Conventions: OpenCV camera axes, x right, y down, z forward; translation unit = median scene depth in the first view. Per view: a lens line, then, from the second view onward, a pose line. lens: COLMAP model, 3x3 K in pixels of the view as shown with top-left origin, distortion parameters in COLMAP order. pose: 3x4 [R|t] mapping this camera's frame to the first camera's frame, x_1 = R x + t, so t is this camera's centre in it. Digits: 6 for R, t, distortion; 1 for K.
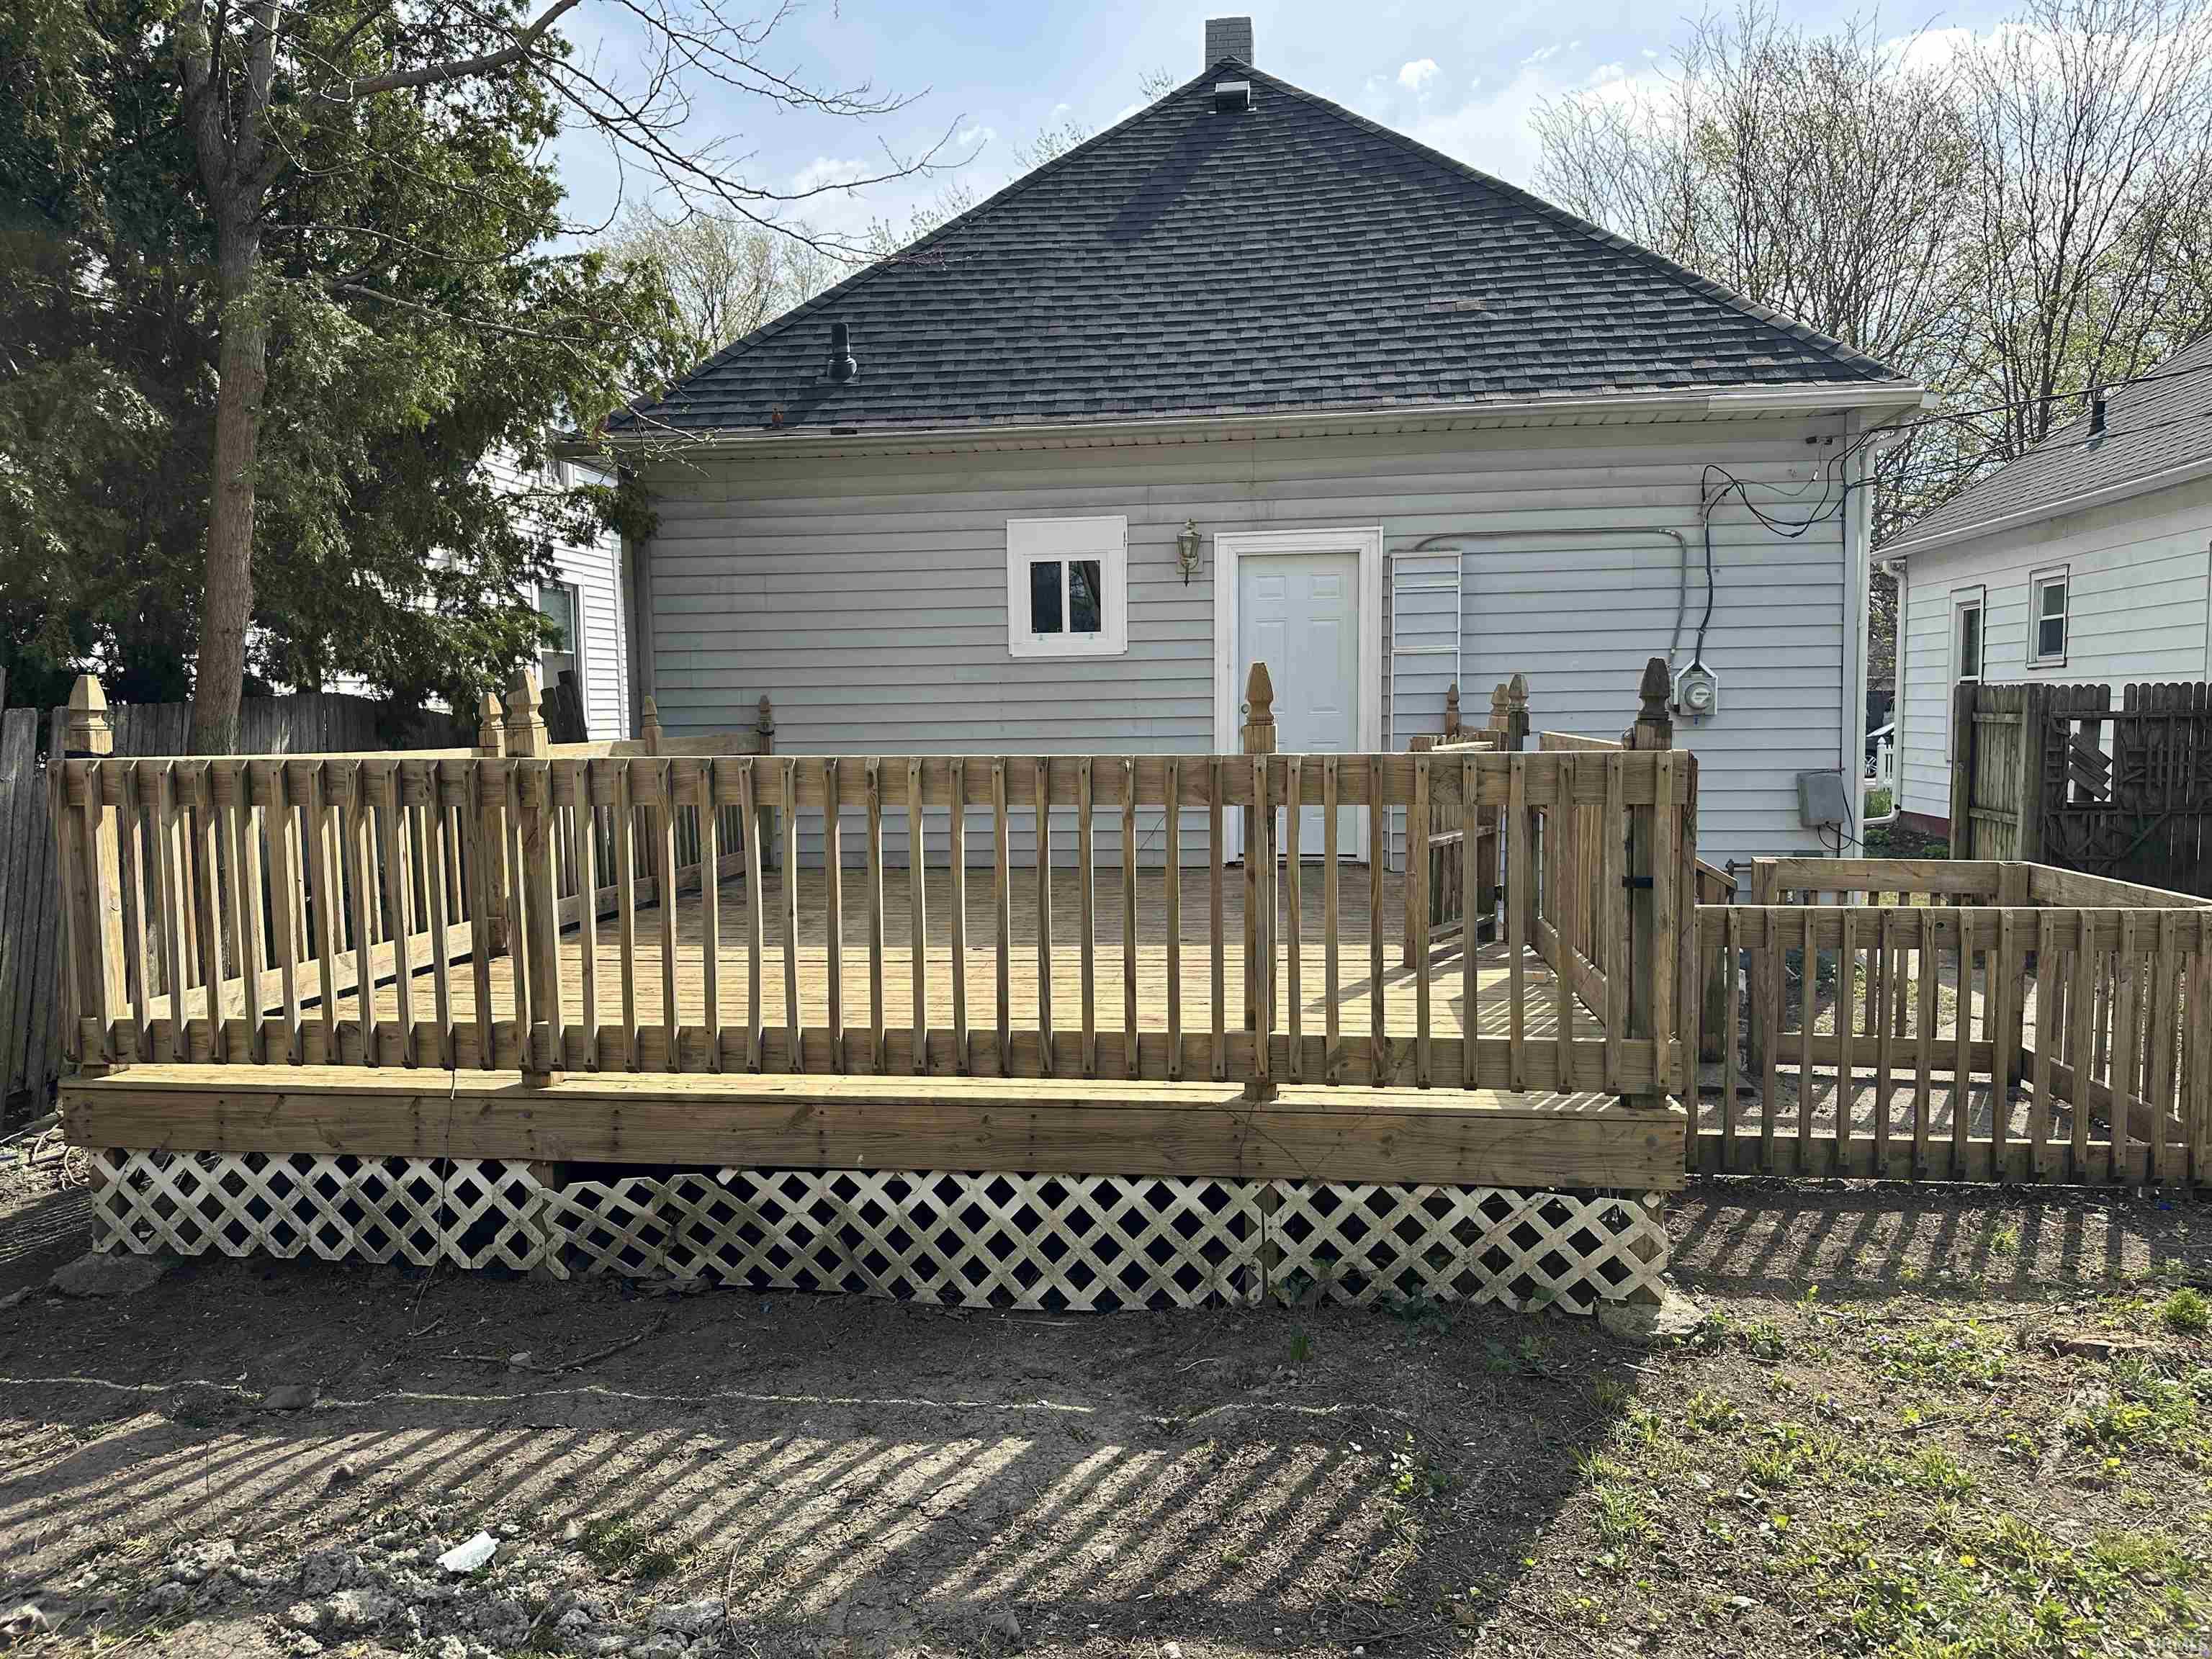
lens RADIAL K [[1535.1, 0, 1100.4], [0, 1535.1, 832.6], [0, 0, 1]] dist [0.196941, -0.404860]
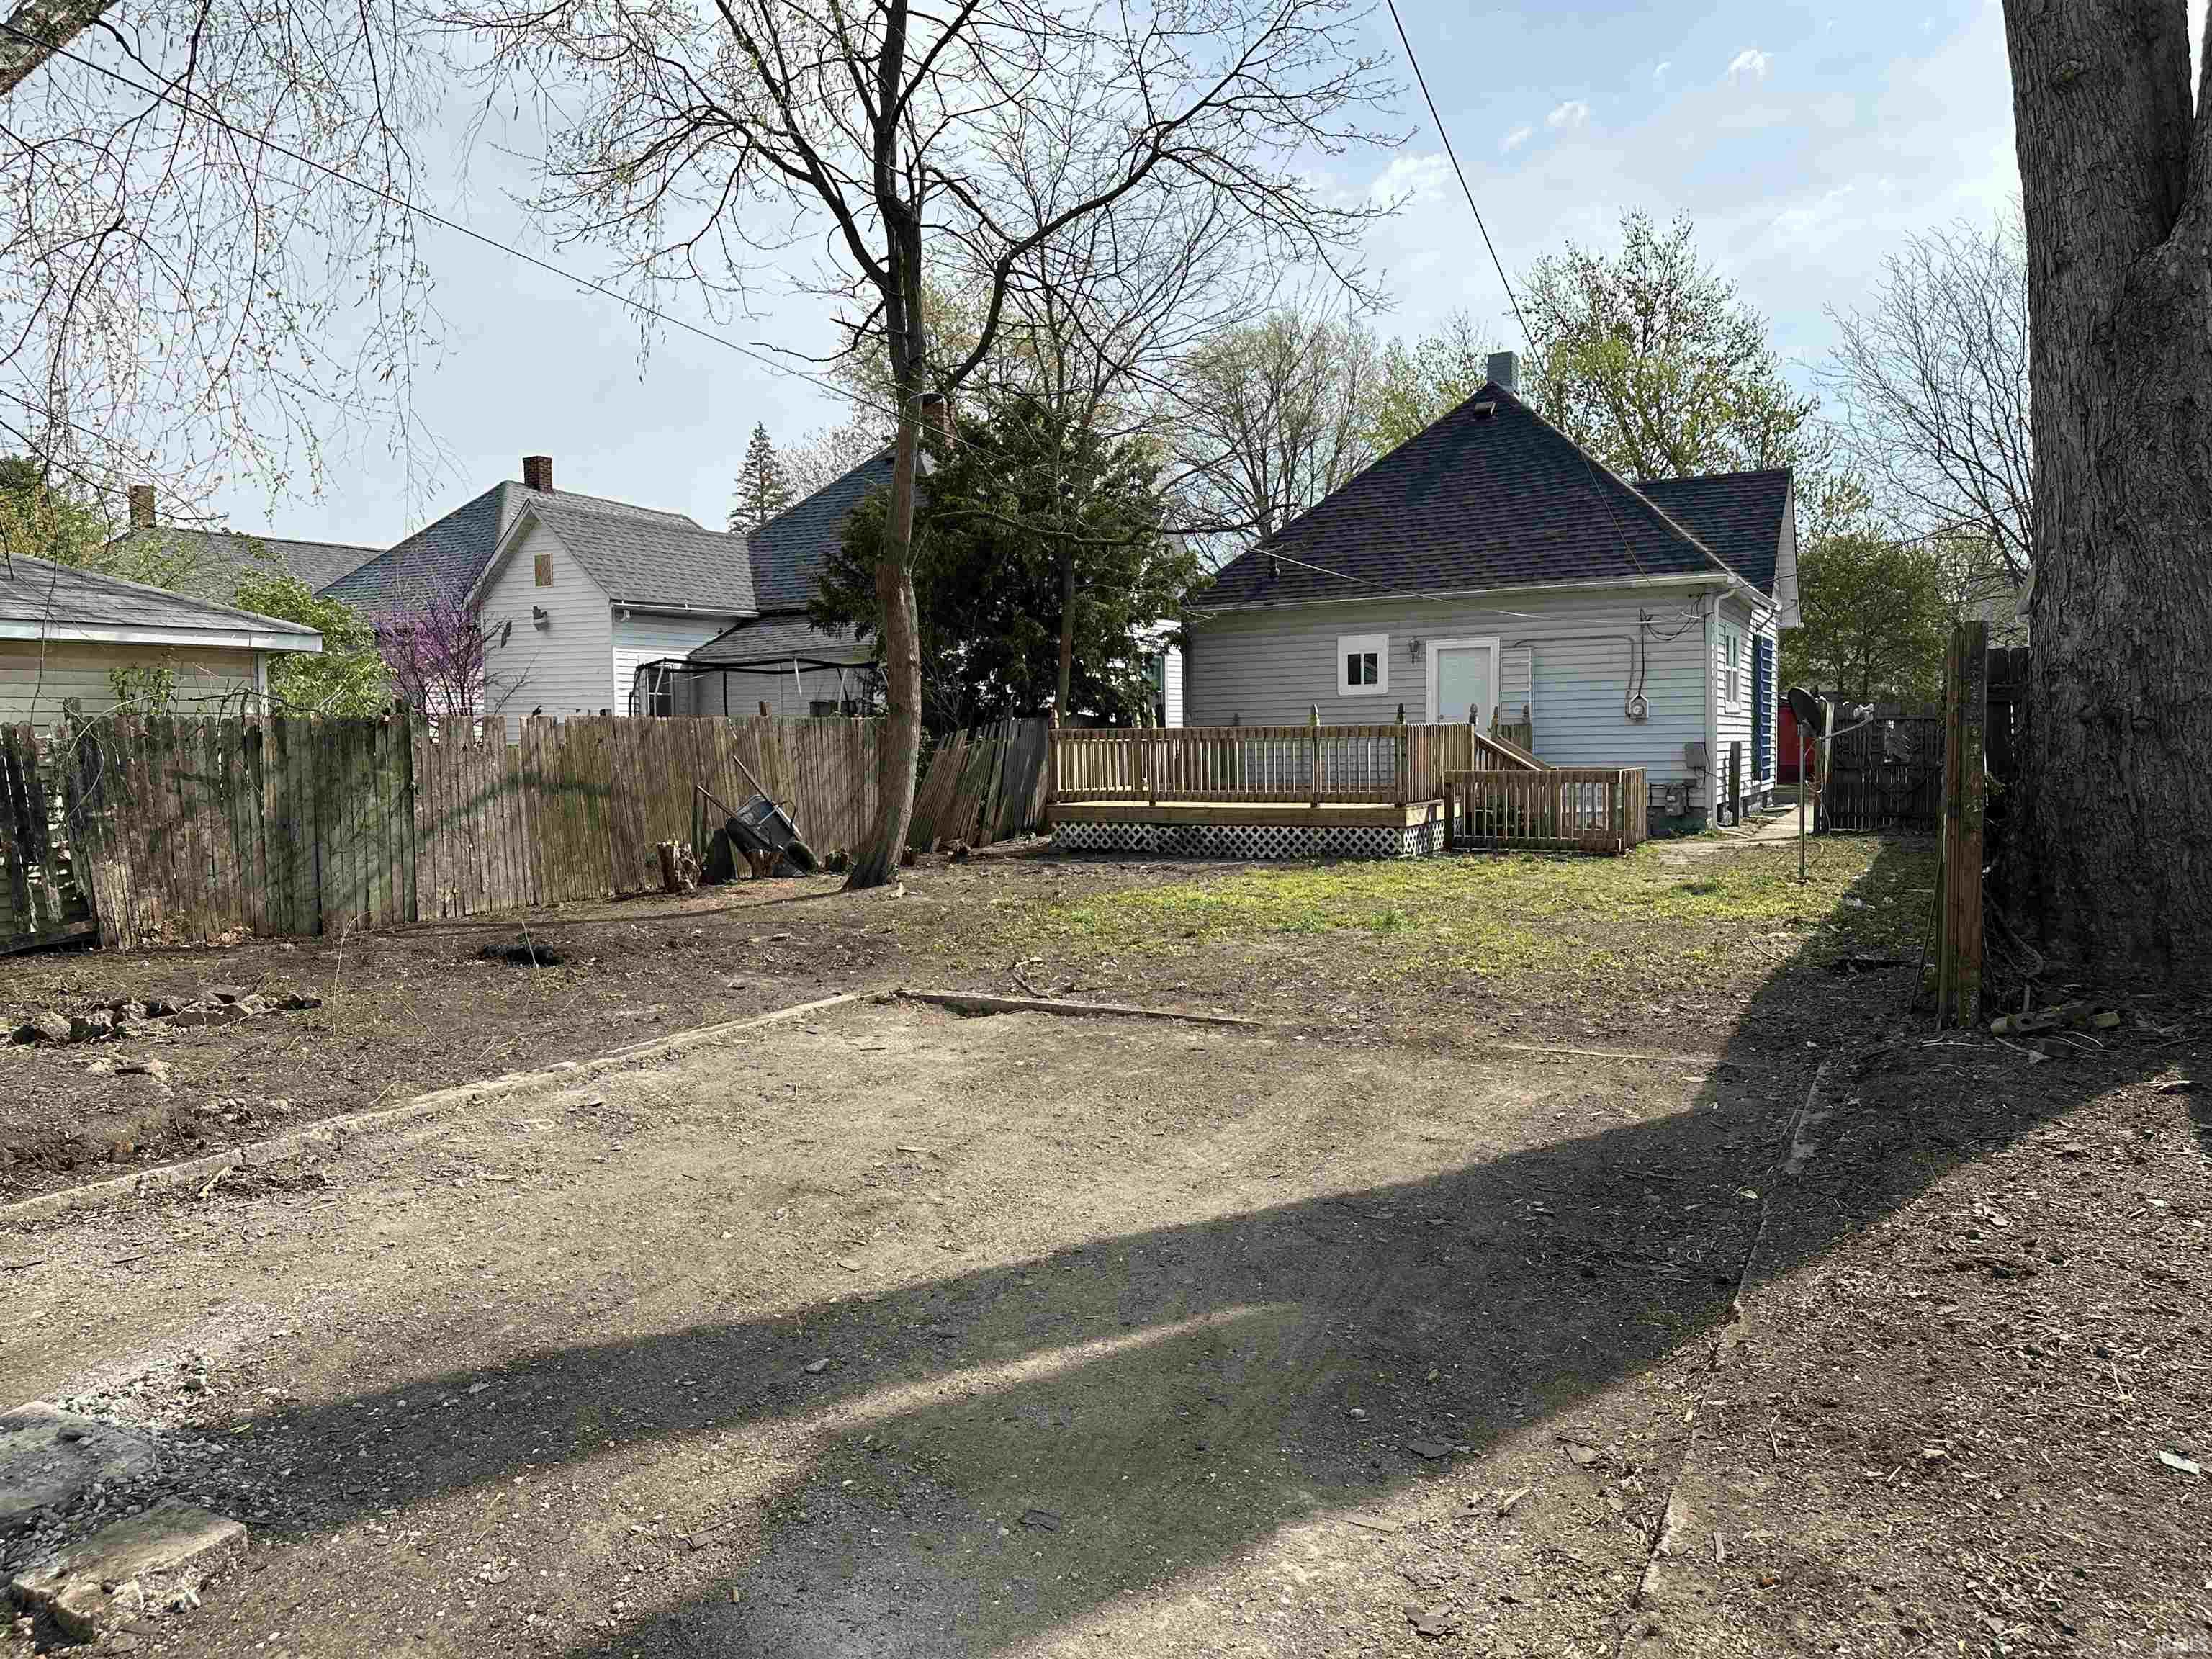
lens RADIAL K [[1535.1, 0, 1100.4], [0, 1535.1, 832.6], [0, 0, 1]] dist [0.196941, -0.404860]
pose [[0.936904, 0.019963, -0.349015, 0.722100], [-0.024158, 0.999679, -0.007668, 0.201346], [0.348750, 0.015616, 0.937086, -2.213054]]
